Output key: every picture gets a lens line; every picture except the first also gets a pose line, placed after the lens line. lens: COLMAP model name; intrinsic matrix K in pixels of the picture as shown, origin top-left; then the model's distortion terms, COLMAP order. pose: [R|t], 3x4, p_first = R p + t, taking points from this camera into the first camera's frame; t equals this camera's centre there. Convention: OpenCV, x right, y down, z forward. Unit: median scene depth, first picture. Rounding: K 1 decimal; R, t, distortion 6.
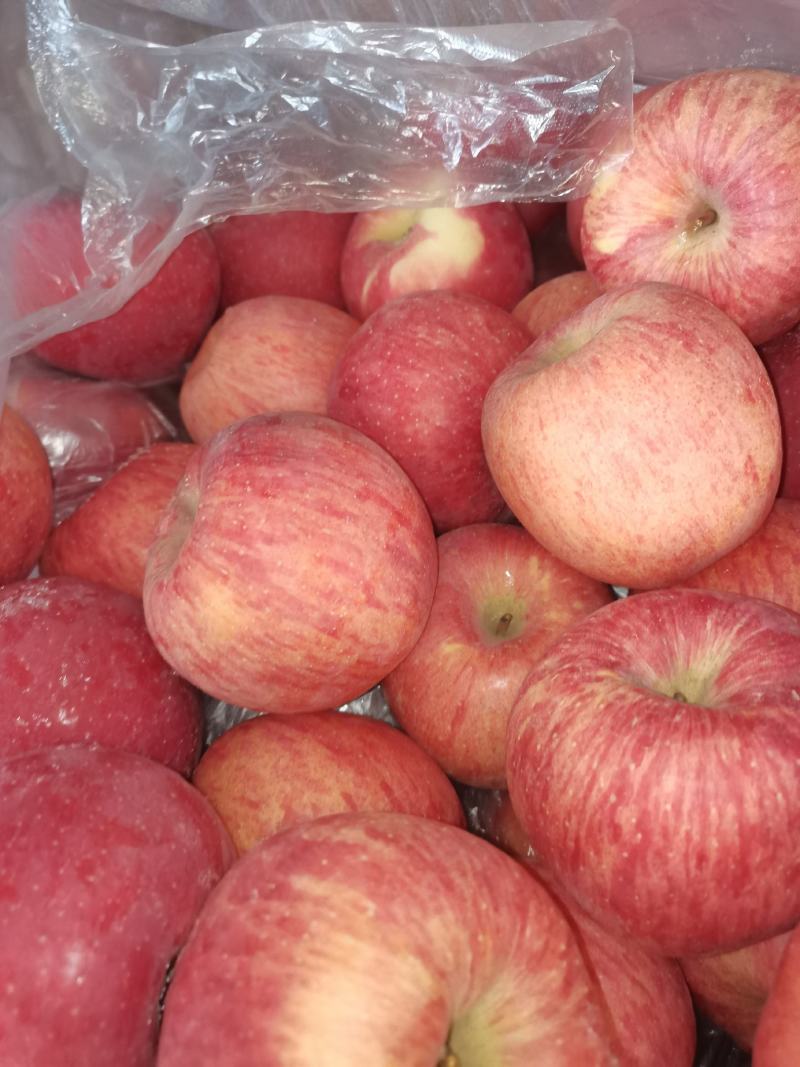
lens RADIAL K [[828.4, 0, 386.3], [0, 828.4, 527.8], [0, 0, 1]] dist [0.031464, -0.053057]
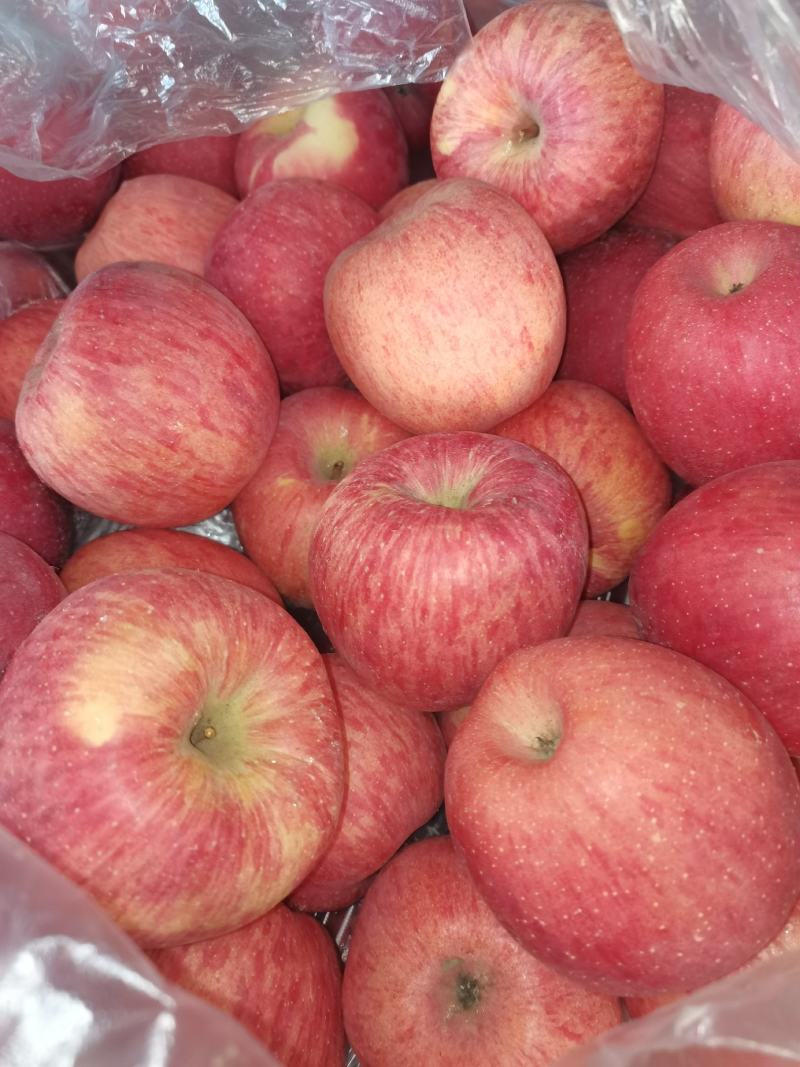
lens RADIAL K [[828.5, 0, 393.1], [0, 828.5, 531.3], [0, 0, 1]] dist [0.031978, -0.061799]
pose [[0.995316, 0.065110, 0.071457, 0.179399], [-0.070125, 0.995074, 0.070073, 0.143627], [-0.066543, -0.074756, 0.994979, -0.230018]]
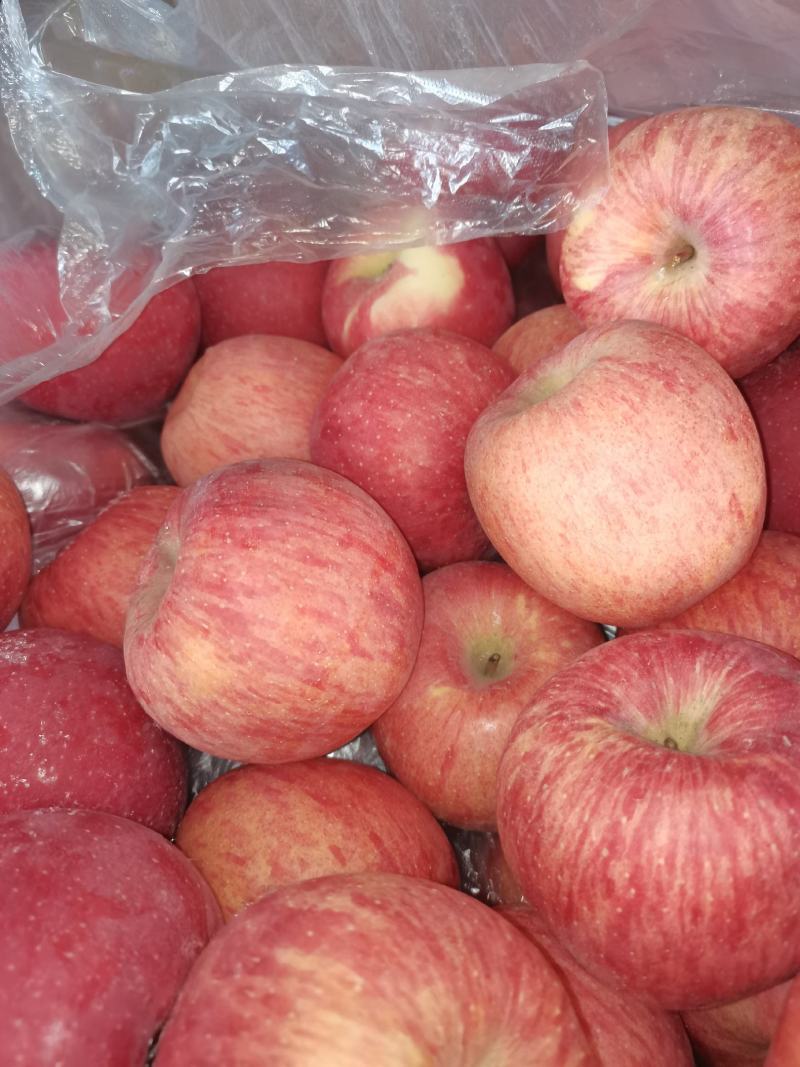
lens RADIAL K [[827.2, 0, 392.8], [0, 827.2, 534.4], [0, 0, 1]] dist [0.030905, -0.052490]
pose [[0.999584, -0.022441, 0.018107, 0.010830], [0.022749, 0.999597, -0.017006, -0.031516], [-0.017718, 0.017410, 0.999691, 0.016372]]
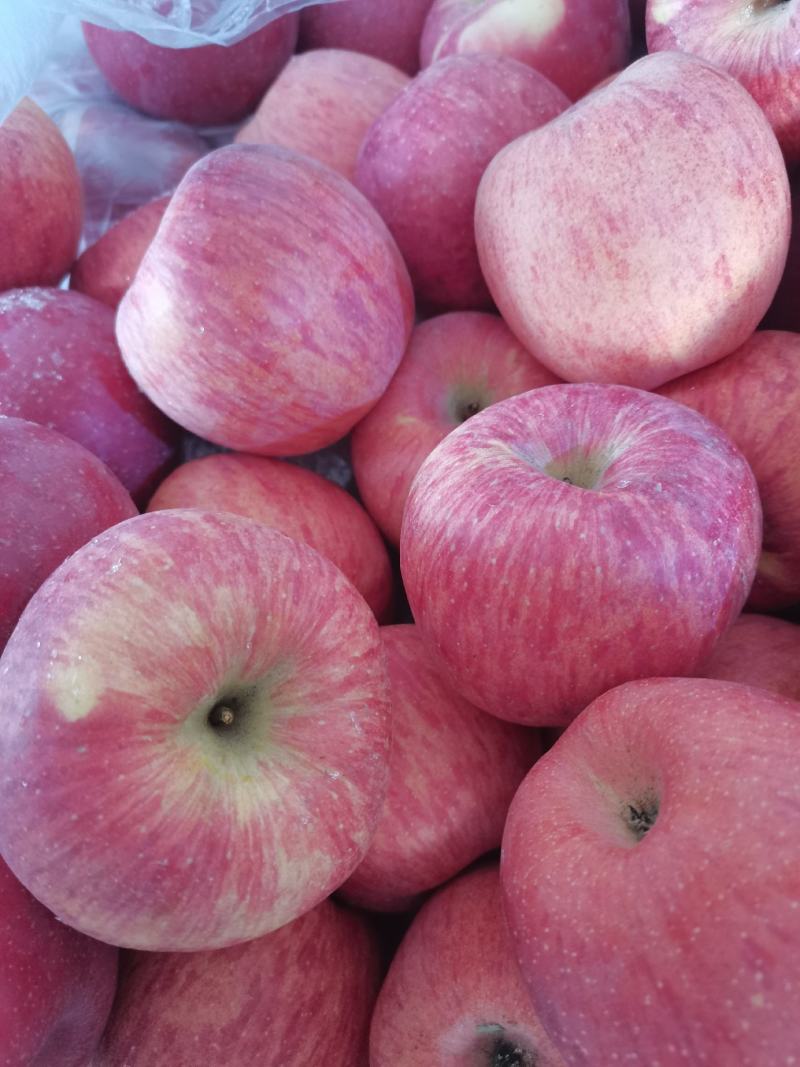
lens RADIAL K [[832.9, 0, 394.3], [0, 832.9, 531.8], [0, 0, 1]] dist [0.013750, -0.042786]
pose [[0.967151, 0.206611, -0.148088, 0.290016], [-0.177211, 0.965669, 0.189945, 0.101065], [0.182249, -0.157462, 0.970562, -0.013222]]
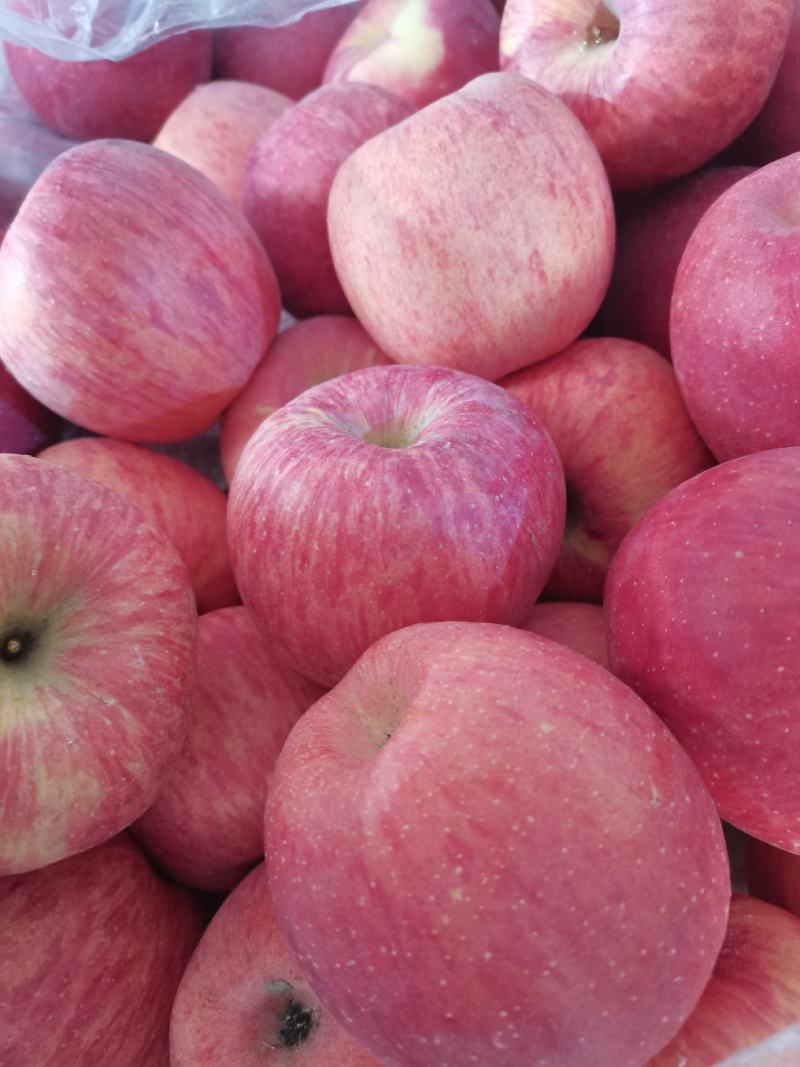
lens RADIAL K [[832.9, 0, 394.3], [0, 832.9, 531.8], [0, 0, 1]] dist [0.013750, -0.042786]
pose [[0.963676, 0.229201, -0.137098, 0.497242], [-0.216244, 0.970879, 0.103115, 0.178267], [0.156740, -0.069723, 0.985176, -0.033307]]
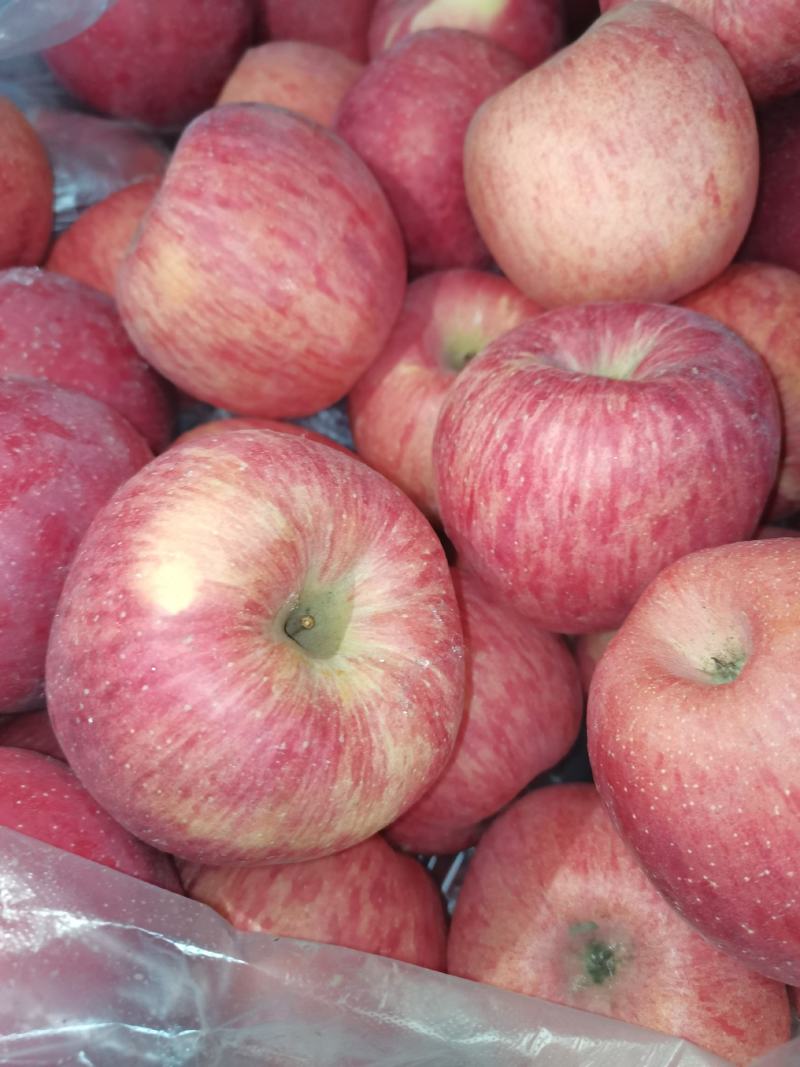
lens RADIAL K [[844.2, 0, 397.1], [0, 844.2, 534.3], [0, 0, 1]] dist [-0.024811, 0.010570]
pose [[0.991680, 0.114326, -0.059165, 0.175875], [-0.106817, 0.987320, 0.117431, 0.266665], [0.071840, -0.110134, 0.991317, -0.069698]]
